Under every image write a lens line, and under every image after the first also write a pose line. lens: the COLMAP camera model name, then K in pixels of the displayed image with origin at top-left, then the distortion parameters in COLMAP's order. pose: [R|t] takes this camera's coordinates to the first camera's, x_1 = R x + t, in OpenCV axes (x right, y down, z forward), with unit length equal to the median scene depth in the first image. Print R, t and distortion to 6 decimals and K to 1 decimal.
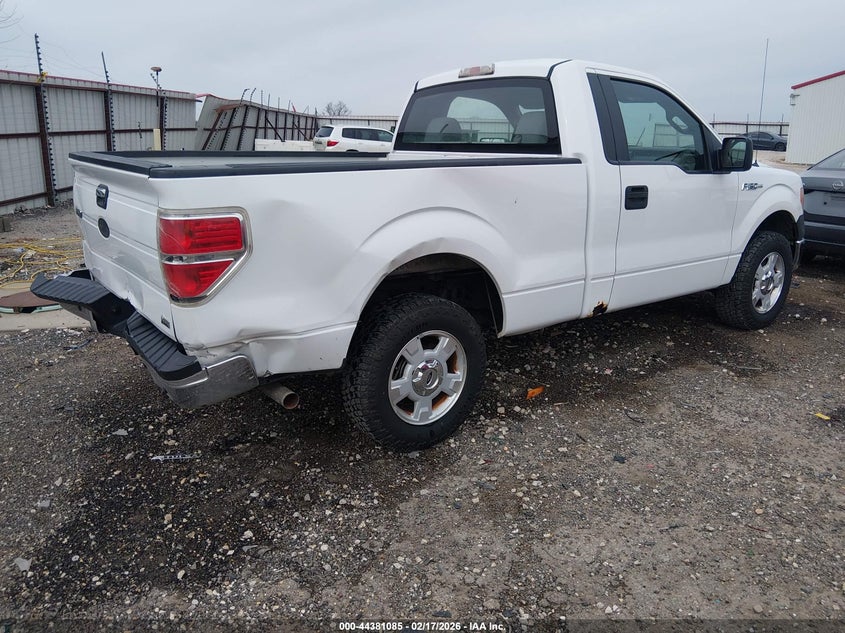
lens RADIAL K [[690.2, 0, 422.5], [0, 690.2, 316.5], [0, 0, 1]] dist [-0.023936, -0.000600]
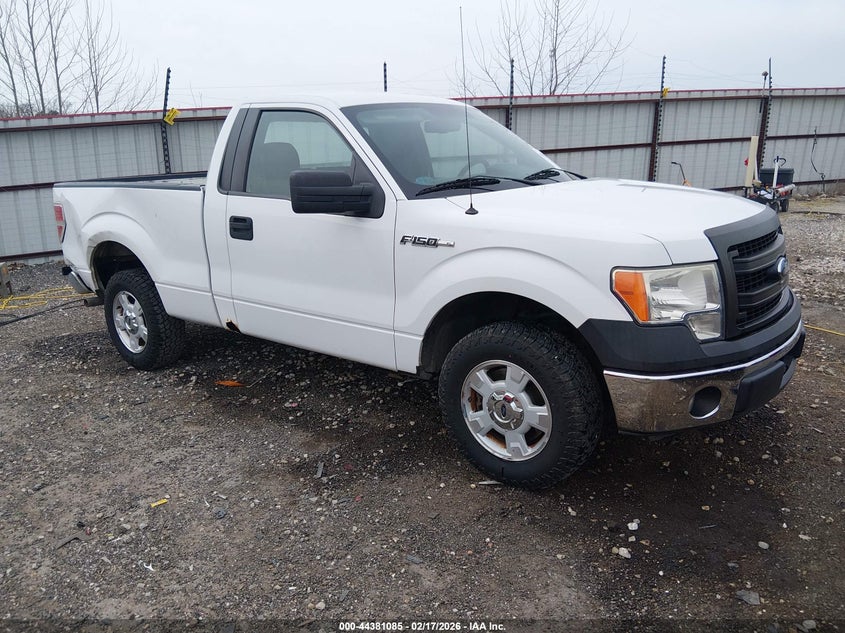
lens RADIAL K [[686.8, 0, 422.5], [0, 686.8, 316.5], [0, 0, 1]] dist [0.006306, 0.001077]
pose [[0.240721, 0.227341, -0.943594, 0.624965], [-0.224416, 0.958875, 0.173772, -0.130459], [0.944294, 0.169927, 0.281840, 0.454579]]
